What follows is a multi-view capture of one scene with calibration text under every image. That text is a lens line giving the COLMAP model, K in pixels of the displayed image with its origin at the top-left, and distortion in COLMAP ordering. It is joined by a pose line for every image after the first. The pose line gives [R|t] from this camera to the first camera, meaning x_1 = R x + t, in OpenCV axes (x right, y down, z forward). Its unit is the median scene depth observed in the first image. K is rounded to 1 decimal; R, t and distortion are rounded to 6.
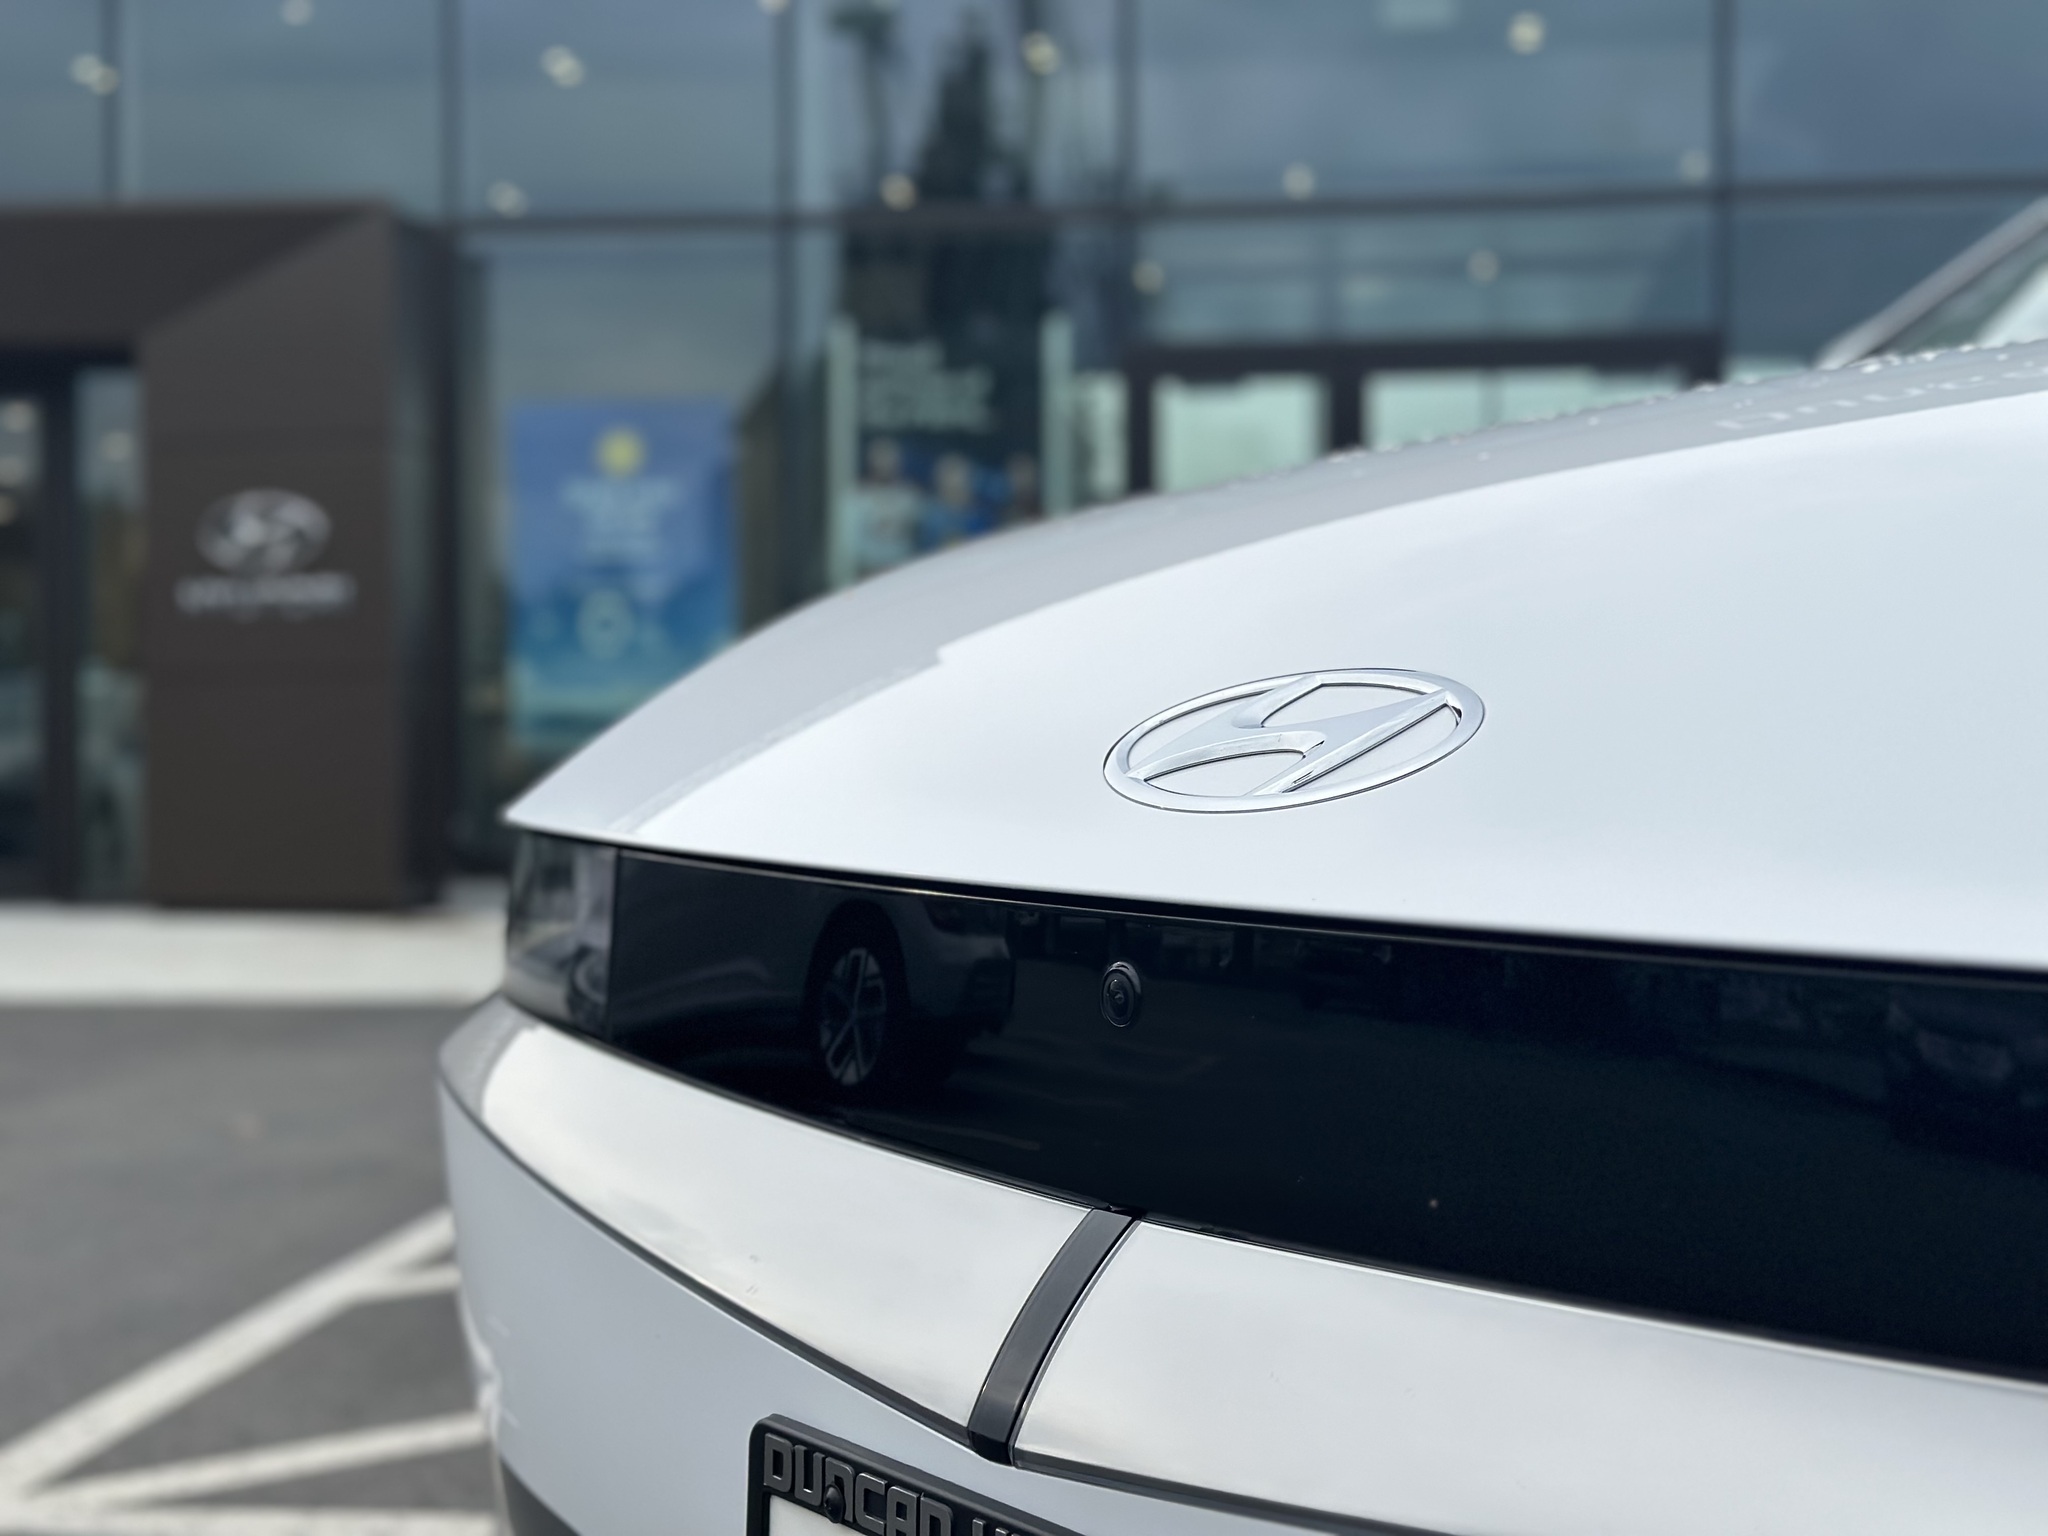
lens RADIAL K [[2813.0, 0, 1024.0], [0, 2813.0, 768.0], [0, 0, 1]] dist [-0.000812, 0.024152]
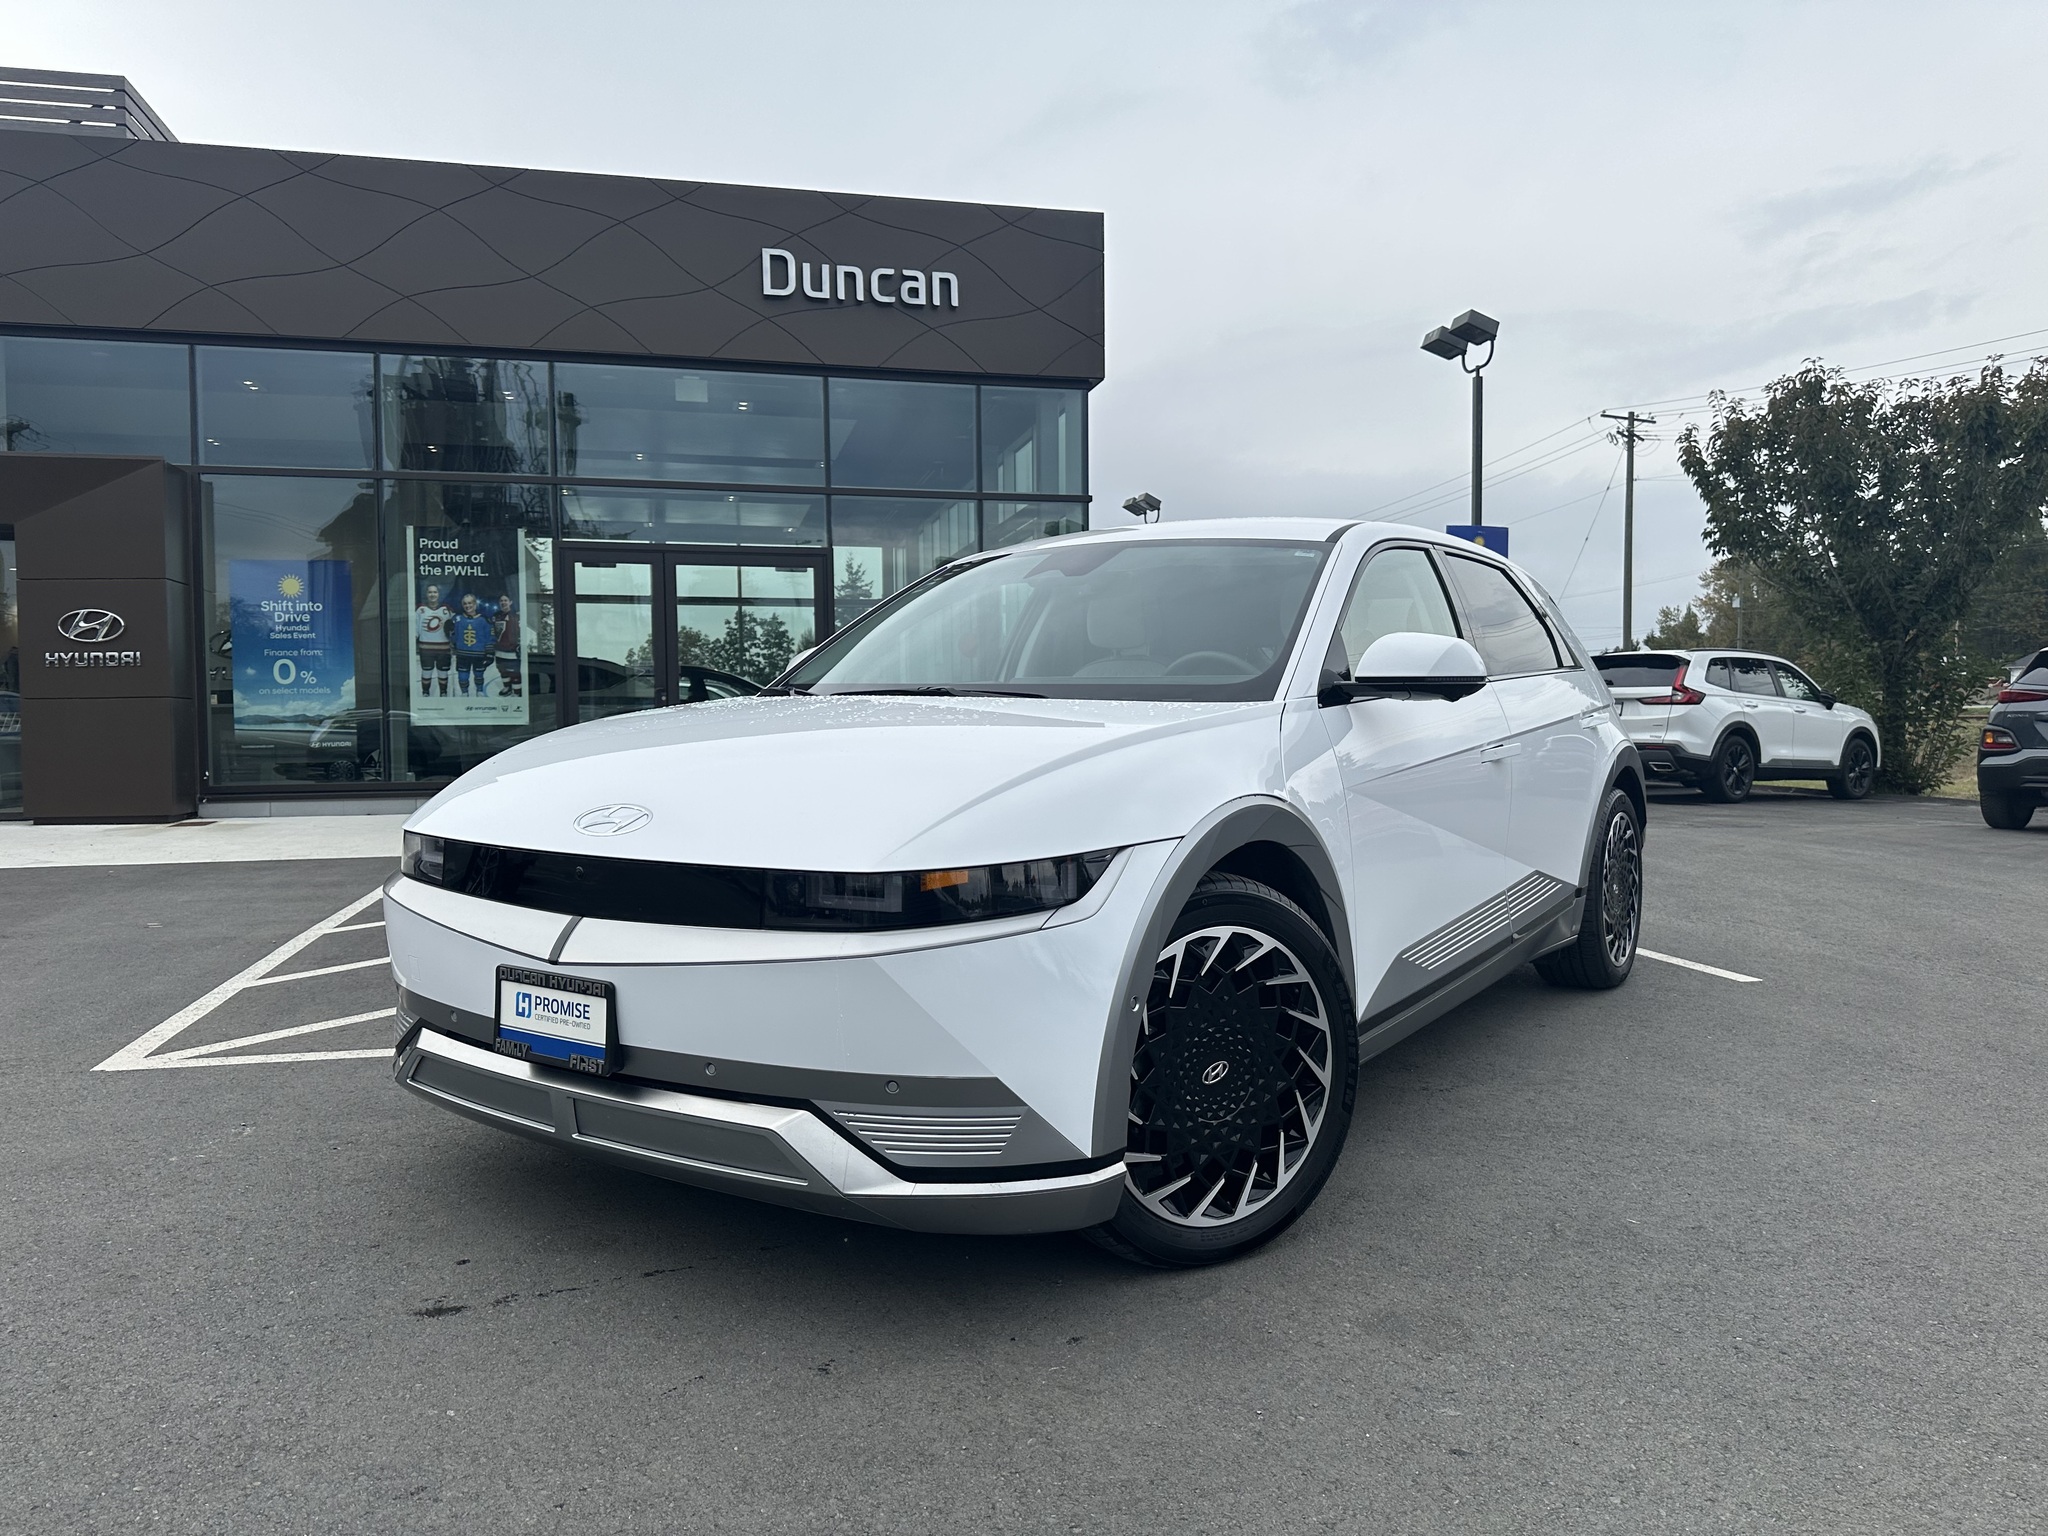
lens RADIAL K [[1415.4, 0, 1024.0], [0, 1415.4, 768.0], [0, 0, 1]] dist [0.001412, -0.002366]
pose [[0.936527, -0.002617, 0.350584, -0.096087], [-0.007184, 0.999619, 0.026652, -0.161759], [-0.350521, -0.027479, 0.936152, -1.463329]]
